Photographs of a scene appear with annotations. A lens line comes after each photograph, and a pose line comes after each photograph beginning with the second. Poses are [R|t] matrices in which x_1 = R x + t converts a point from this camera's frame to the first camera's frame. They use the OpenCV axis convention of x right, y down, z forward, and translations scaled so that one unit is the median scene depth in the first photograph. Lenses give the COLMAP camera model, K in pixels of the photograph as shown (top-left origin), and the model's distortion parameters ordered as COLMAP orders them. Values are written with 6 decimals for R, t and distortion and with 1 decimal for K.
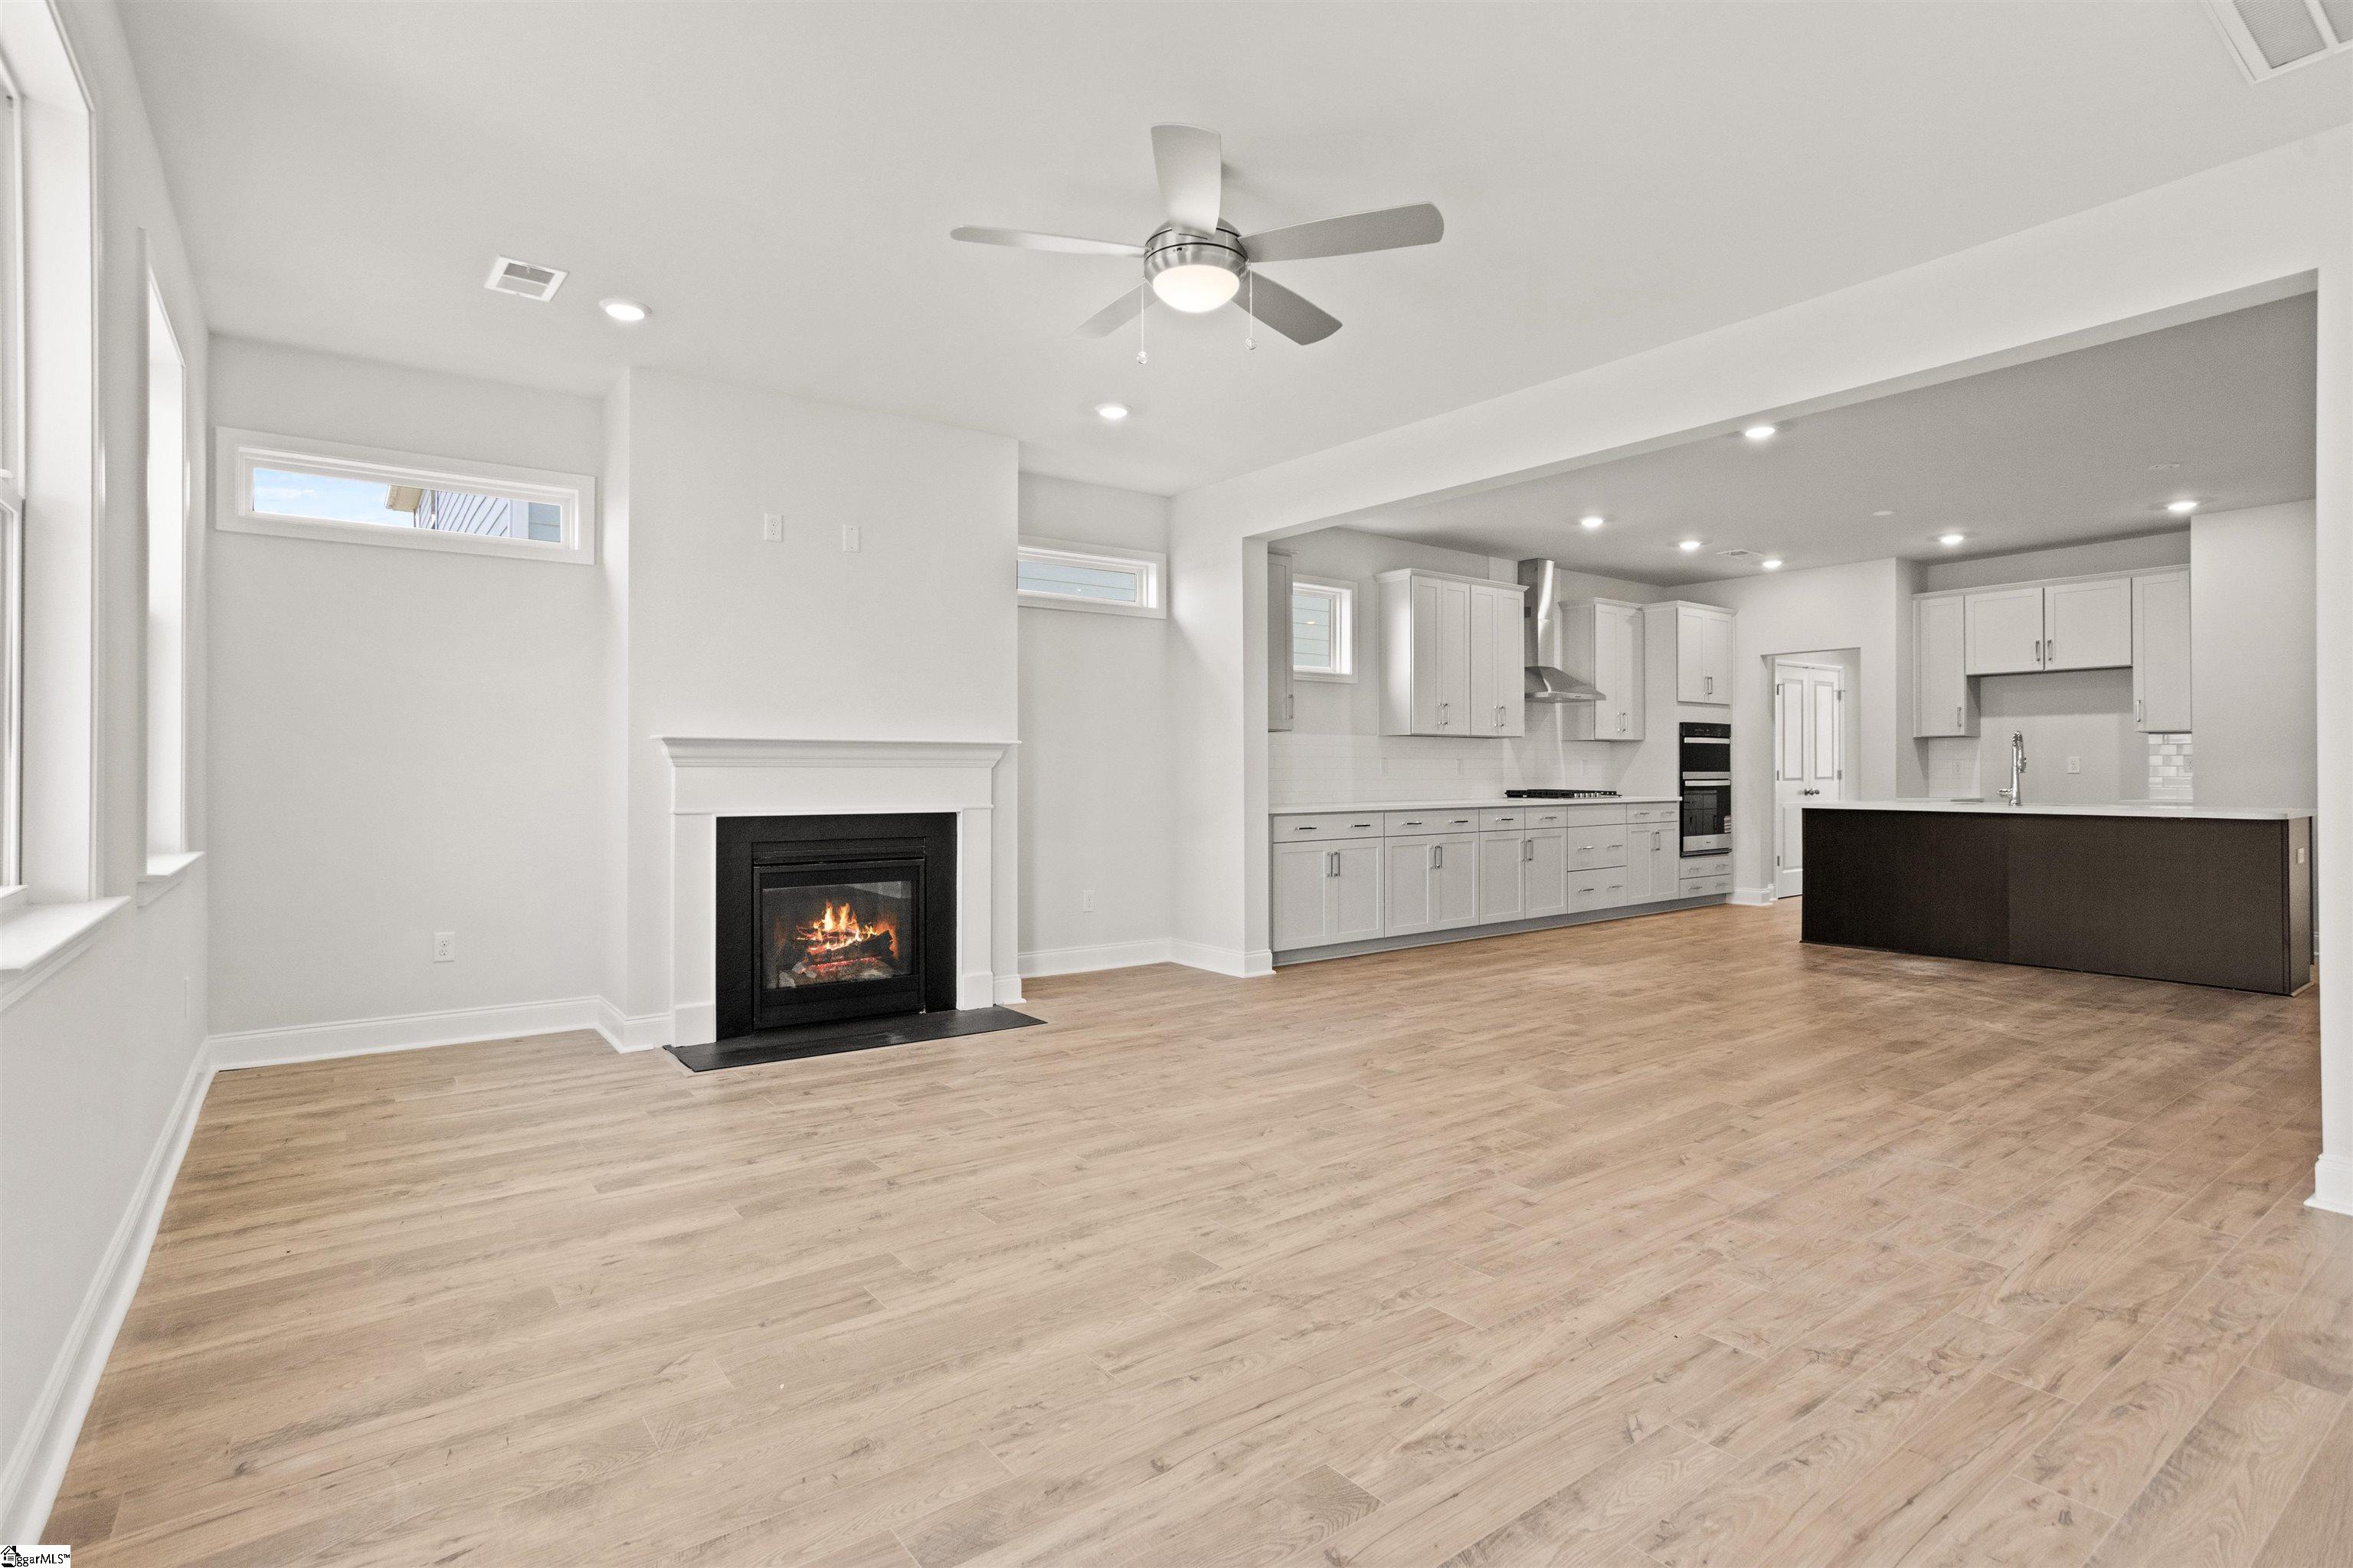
lens RADIAL K [[1140.7, 0, 1176.5], [0, 1140.7, 784.0], [0, 0, 1]] dist [-0.004428, 0.000524]
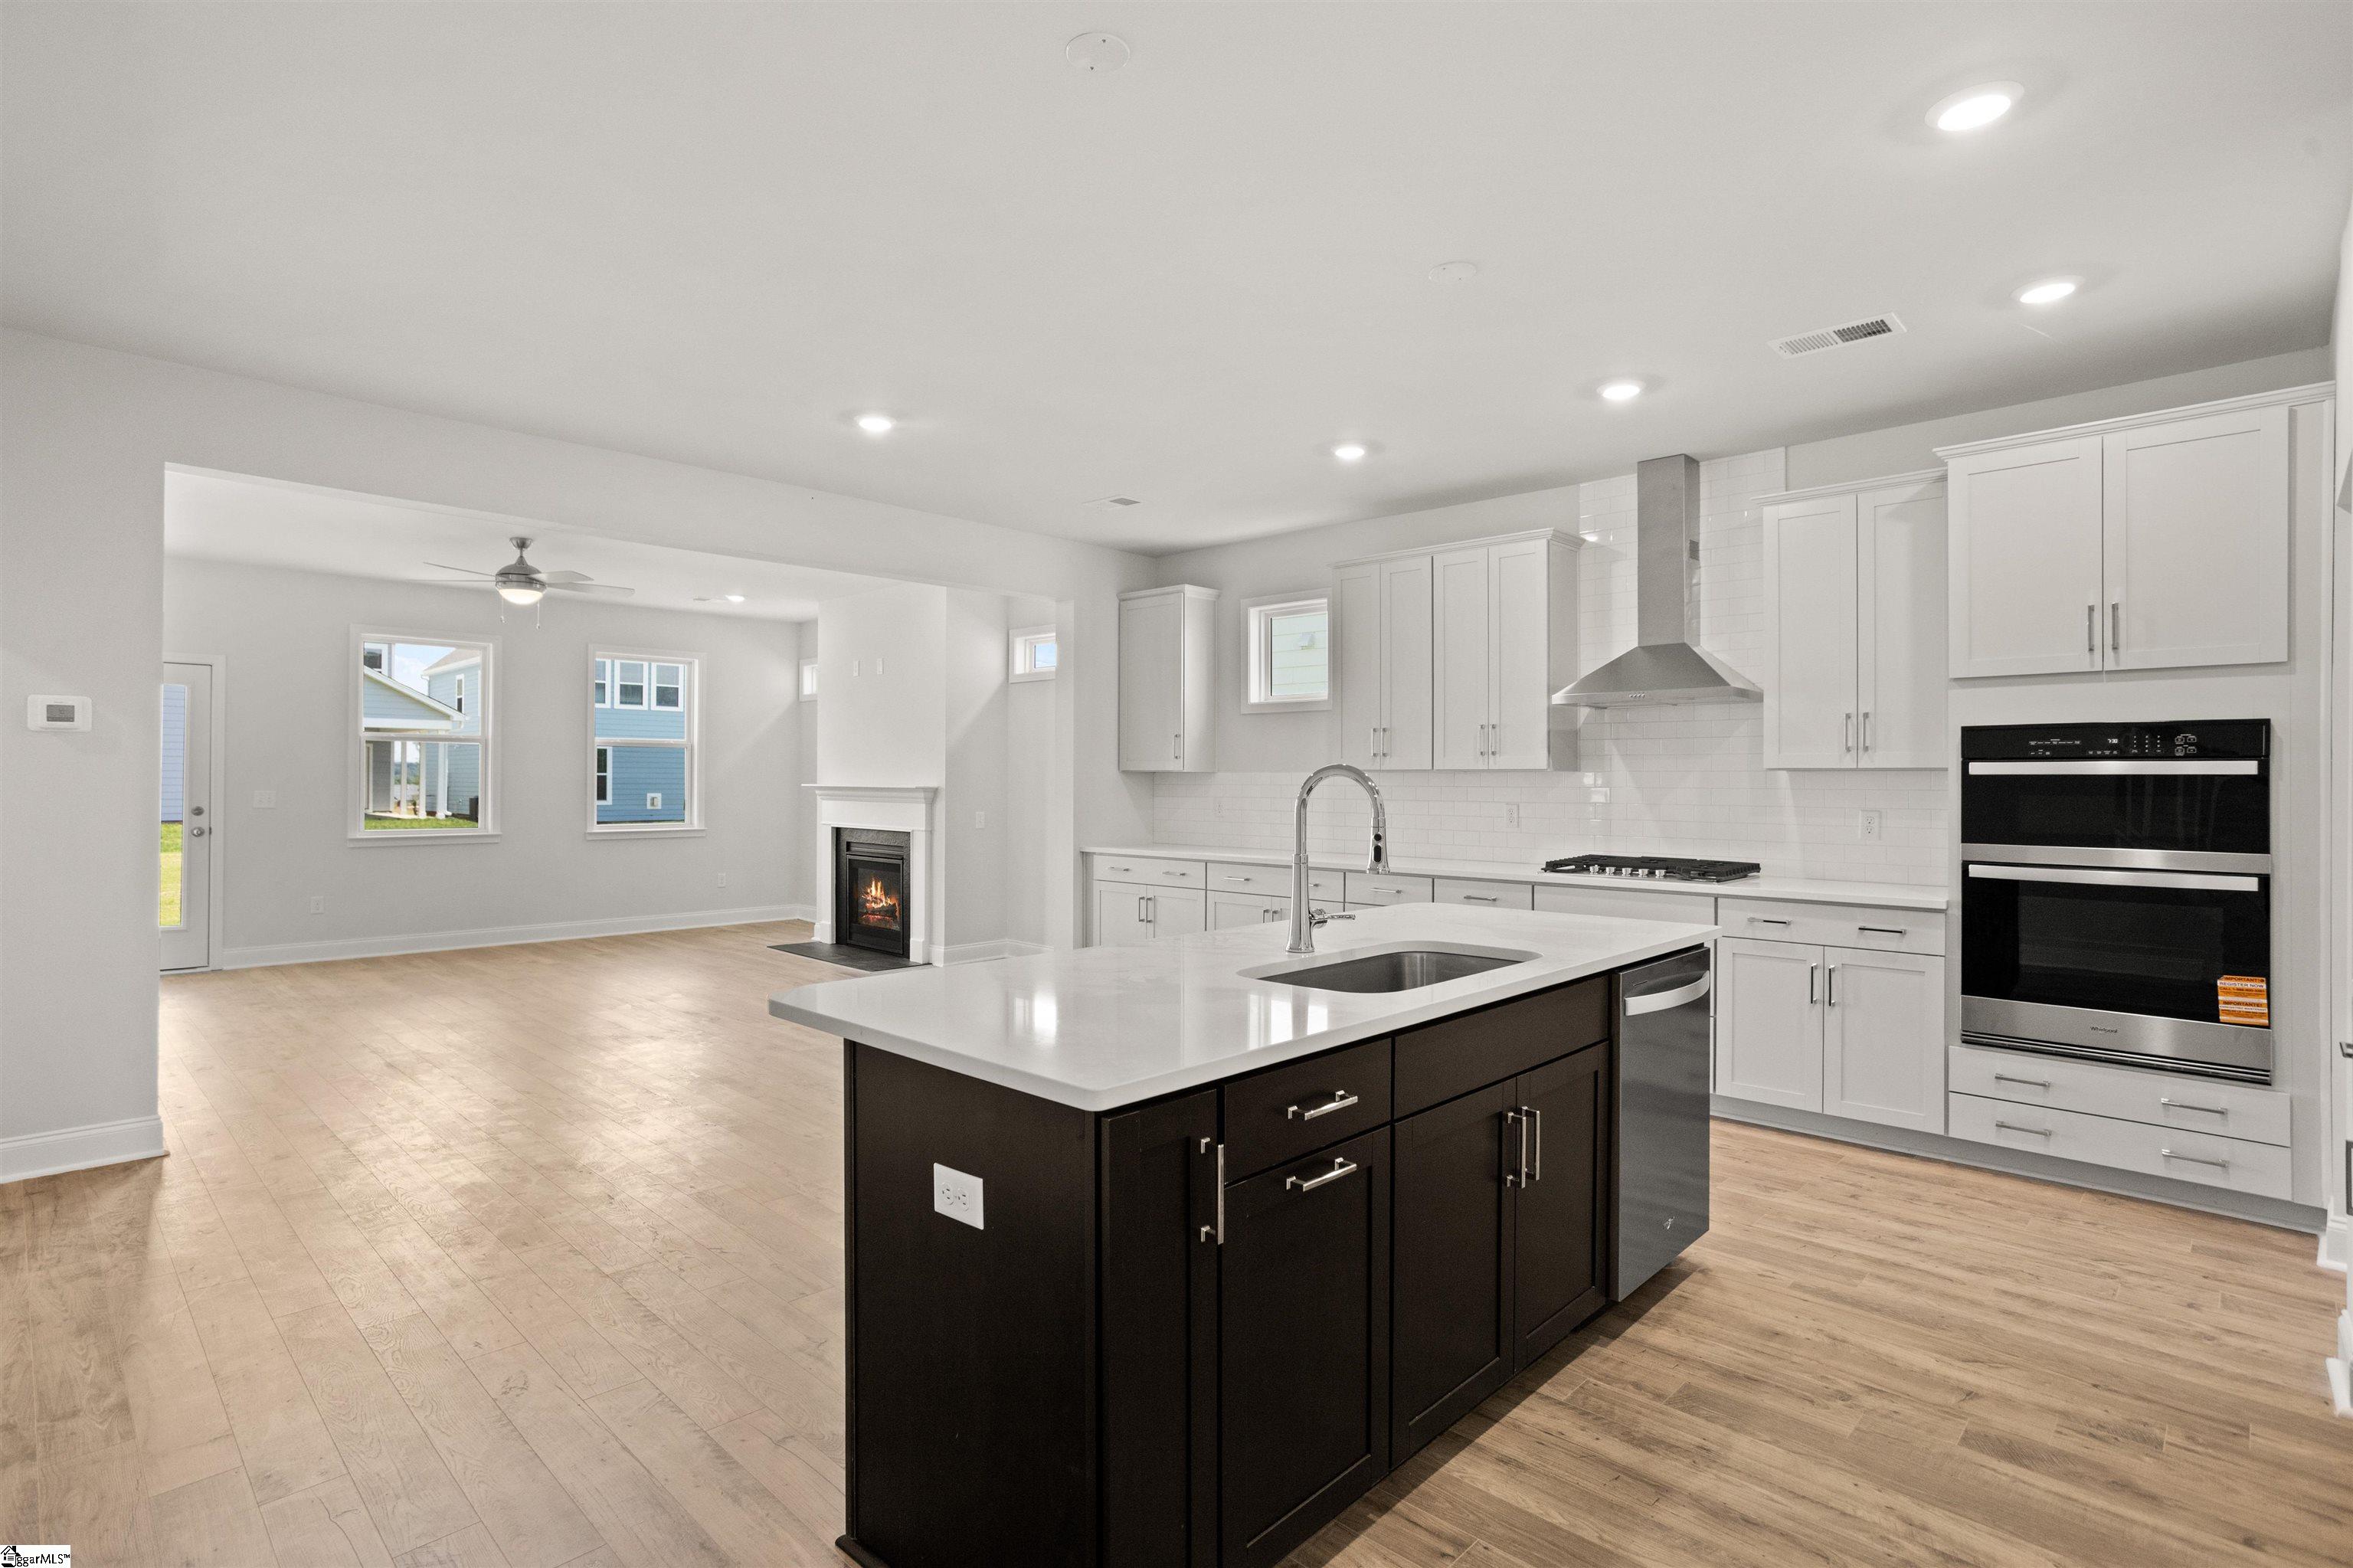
lens RADIAL K [[1140.7, 0, 1176.5], [0, 1140.7, 784.0], [0, 0, 1]] dist [-0.004428, 0.000524]
pose [[0.159907, -0.003754, -0.987125, 0.814708], [-0.026101, 0.999627, -0.008030, -0.021714], [0.986787, 0.027049, 0.159749, 0.643585]]
